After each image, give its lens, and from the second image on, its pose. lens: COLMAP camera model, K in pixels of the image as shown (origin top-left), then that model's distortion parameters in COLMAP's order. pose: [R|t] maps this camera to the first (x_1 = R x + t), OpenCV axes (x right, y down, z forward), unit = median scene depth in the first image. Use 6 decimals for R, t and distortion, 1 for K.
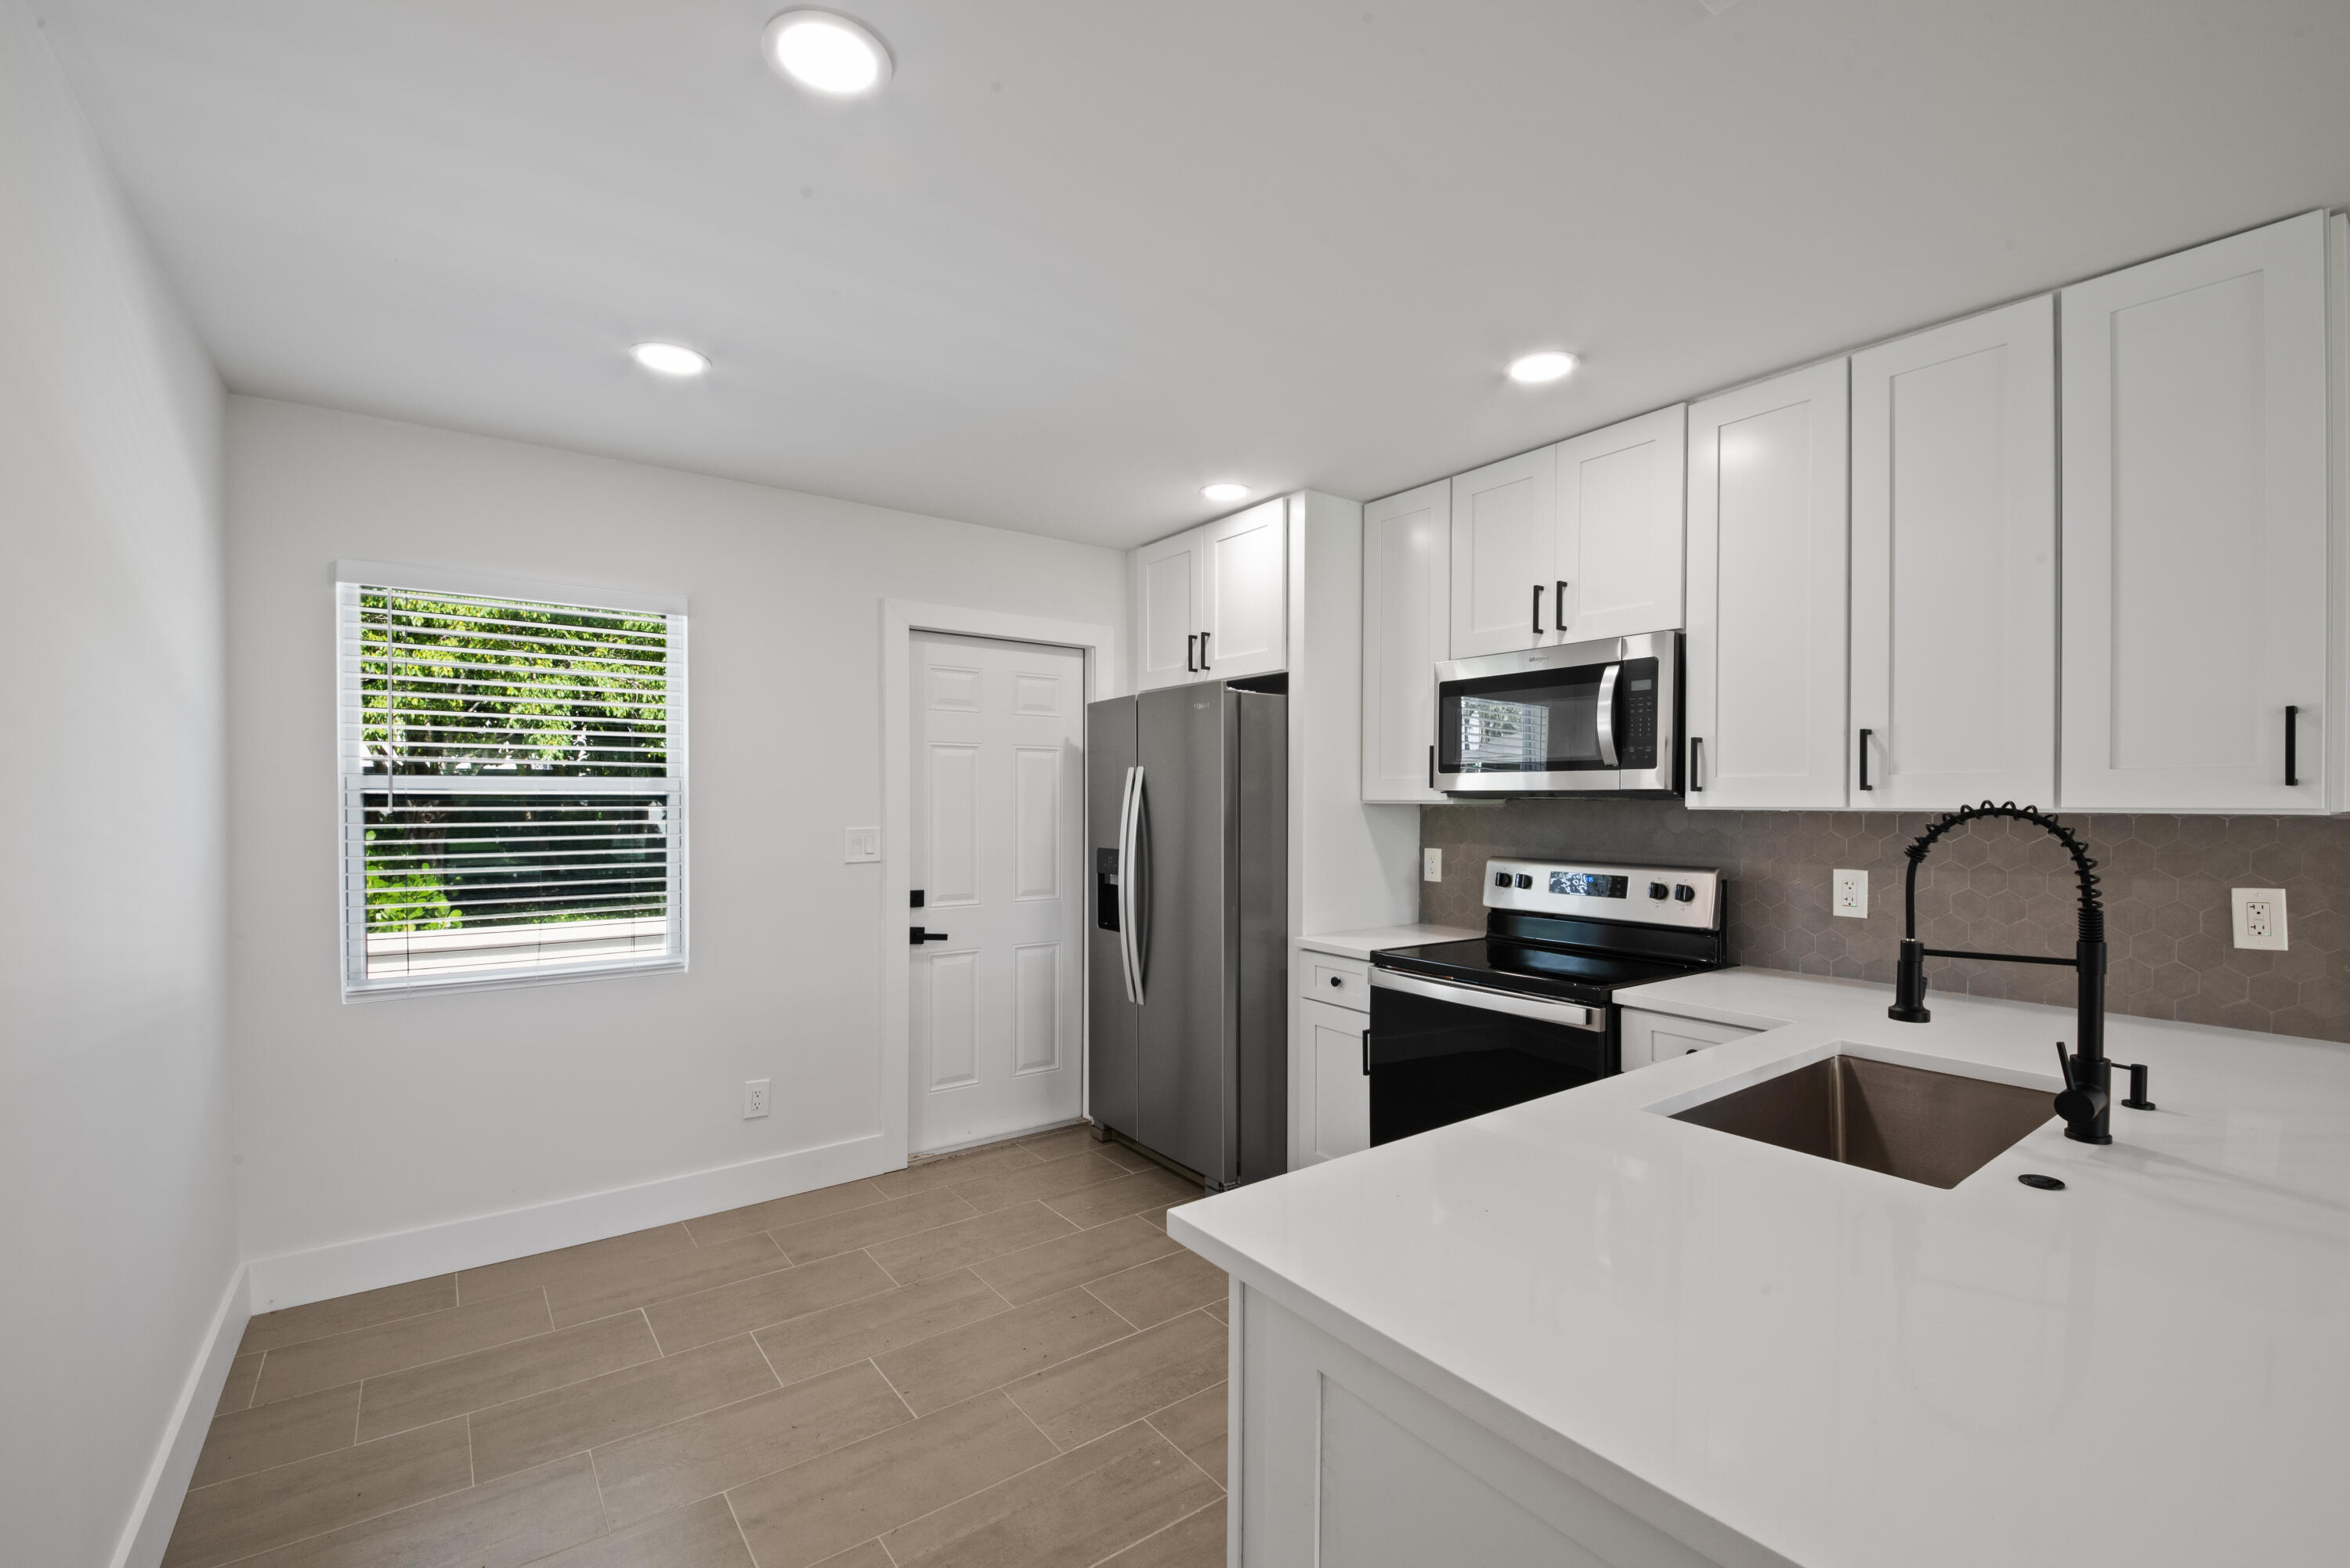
lens RADIAL K [[981.5, 0, 1172.9], [0, 981.5, 800.2], [0, 0, 1]] dist [-0.021403, -0.002373]
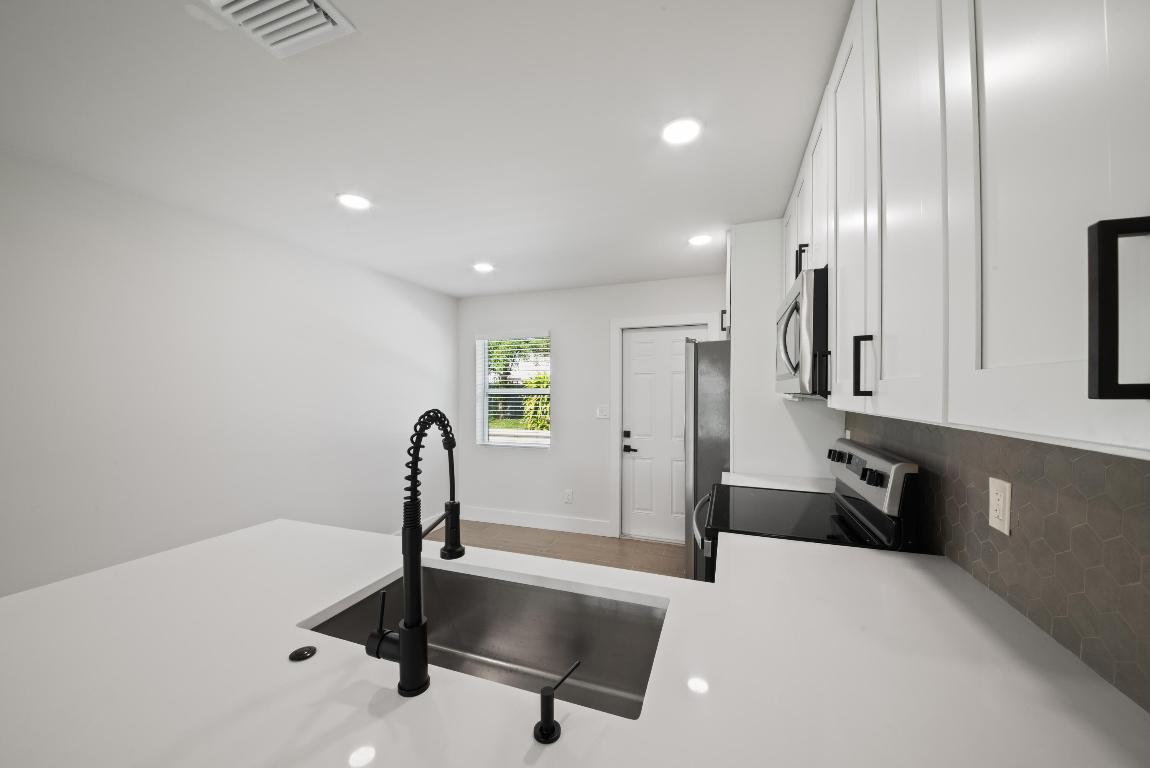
lens RADIAL K [[400.8, 0, 580.9], [0, 400.8, 390.7], [0, 0, 1]] dist [-0.002708, -0.001770]
pose [[0.562204, -0.002846, -0.826994, 0.736176], [-0.003035, 0.999980, -0.005504, -0.008951], [0.826993, 0.005604, 0.562184, 0.425081]]
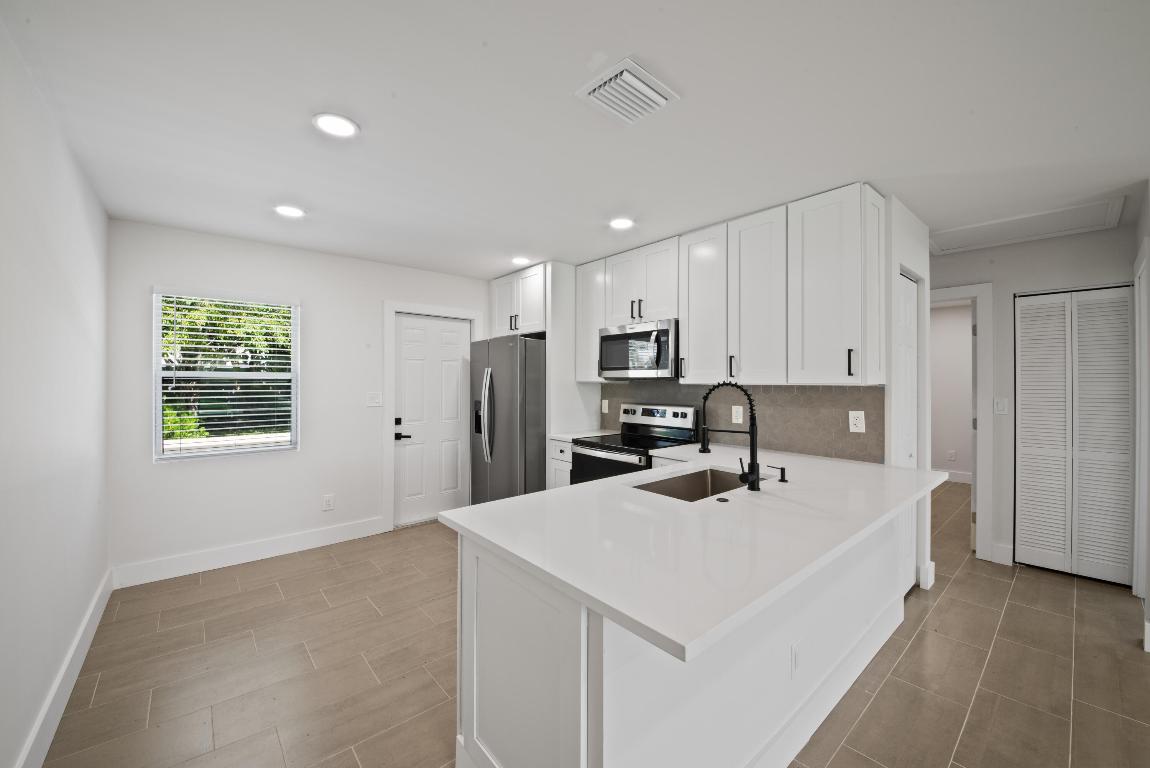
lens RADIAL K [[436.1, 0, 581.1], [0, 436.1, 374.1], [0, 0, 1]] dist [-0.028924, -0.001054]
pose [[0.996257, 0.001214, 0.086428, 0.140253], [0.000314, 0.999844, -0.017658, 0.002250], [-0.086436, 0.017619, 0.996102, -0.178535]]
